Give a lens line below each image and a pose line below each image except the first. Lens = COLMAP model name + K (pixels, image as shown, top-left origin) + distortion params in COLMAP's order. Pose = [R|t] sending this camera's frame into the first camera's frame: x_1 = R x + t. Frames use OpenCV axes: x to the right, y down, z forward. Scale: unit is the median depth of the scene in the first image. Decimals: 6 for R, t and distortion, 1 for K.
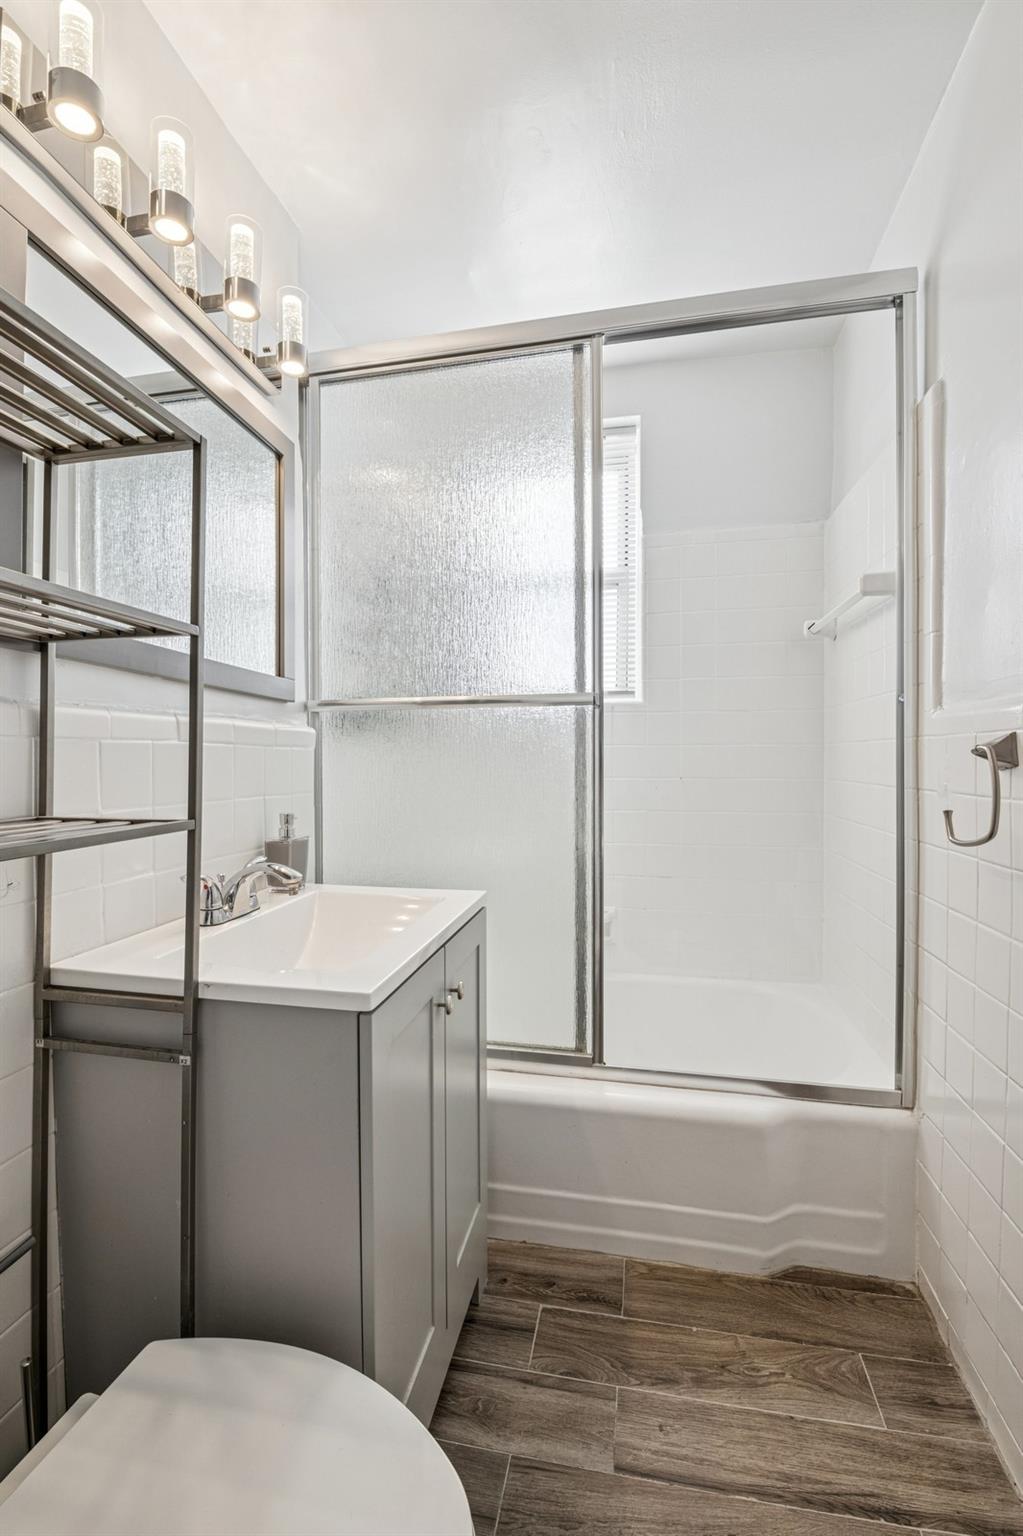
lens RADIAL K [[665.1, 0, 511.5], [0, 665.1, 768.0], [0, 0, 1]] dist [-0.041633, -0.000247]
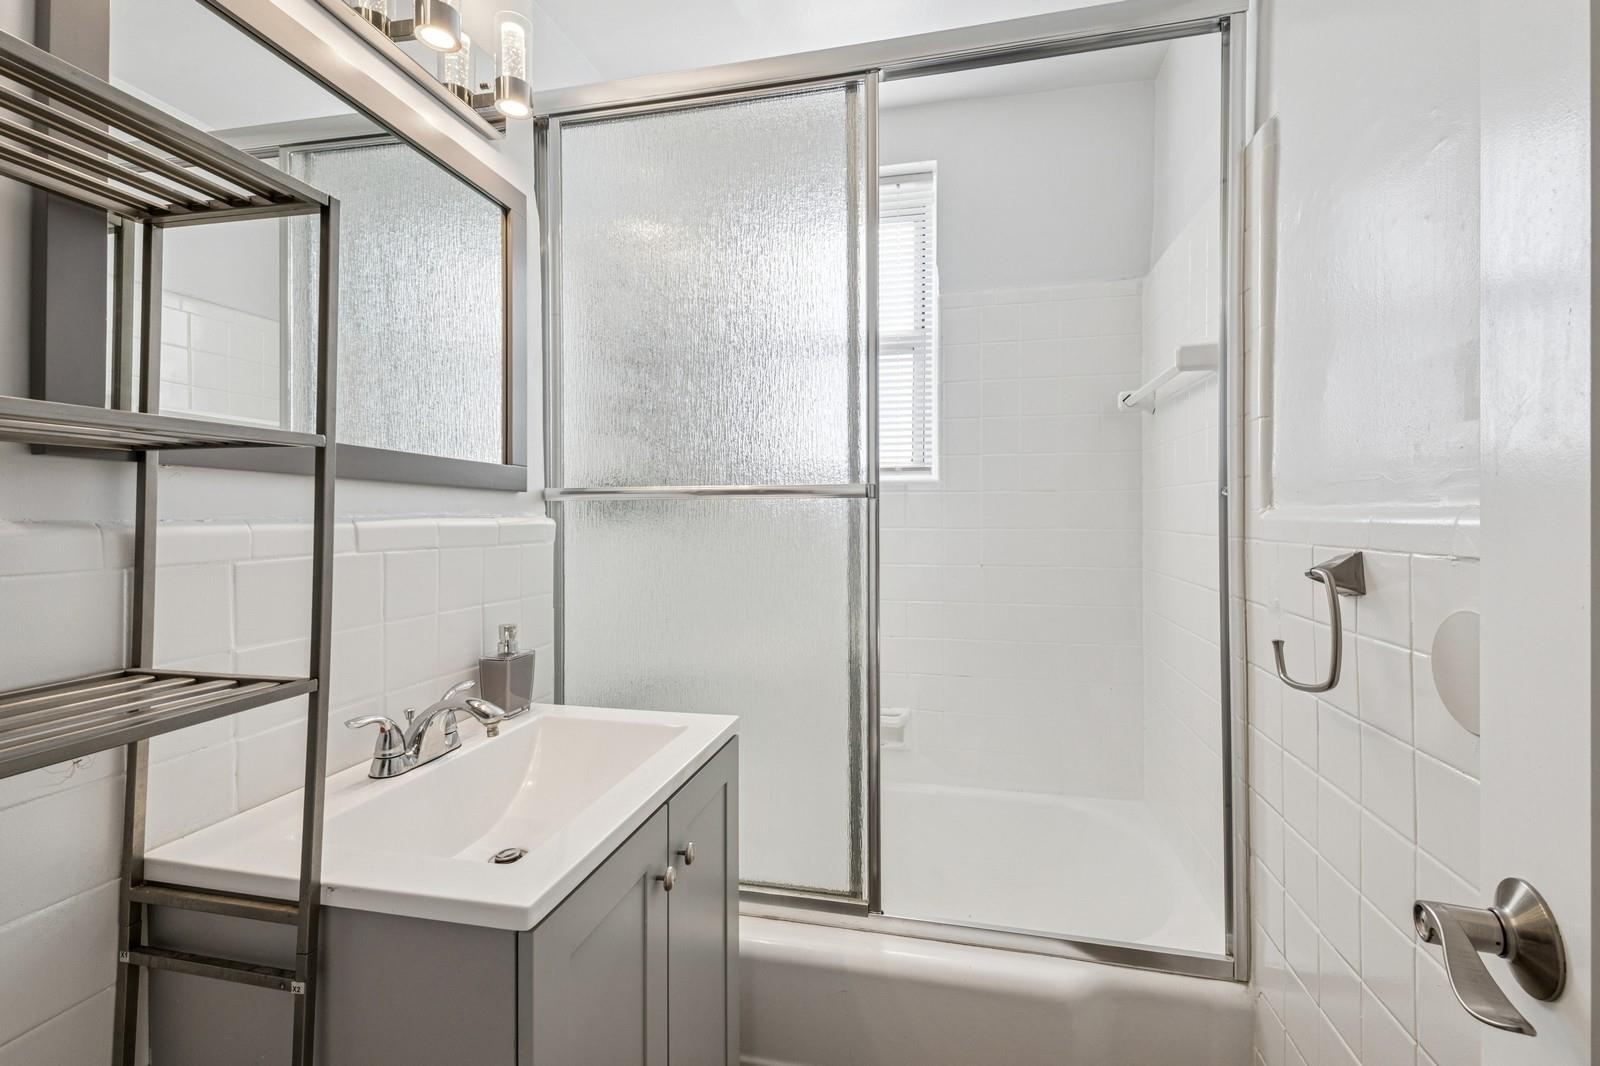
lens RADIAL K [[697.3, 0, 827.3], [0, 697.3, 511.5], [0, 0, 1]] dist [-0.000756, -0.007860]
pose [[0.999998, 0.001289, -0.001813, 0.078161], [-0.001324, 0.999799, -0.019981, -0.062000], [0.001787, 0.019984, 0.999799, 0.090844]]
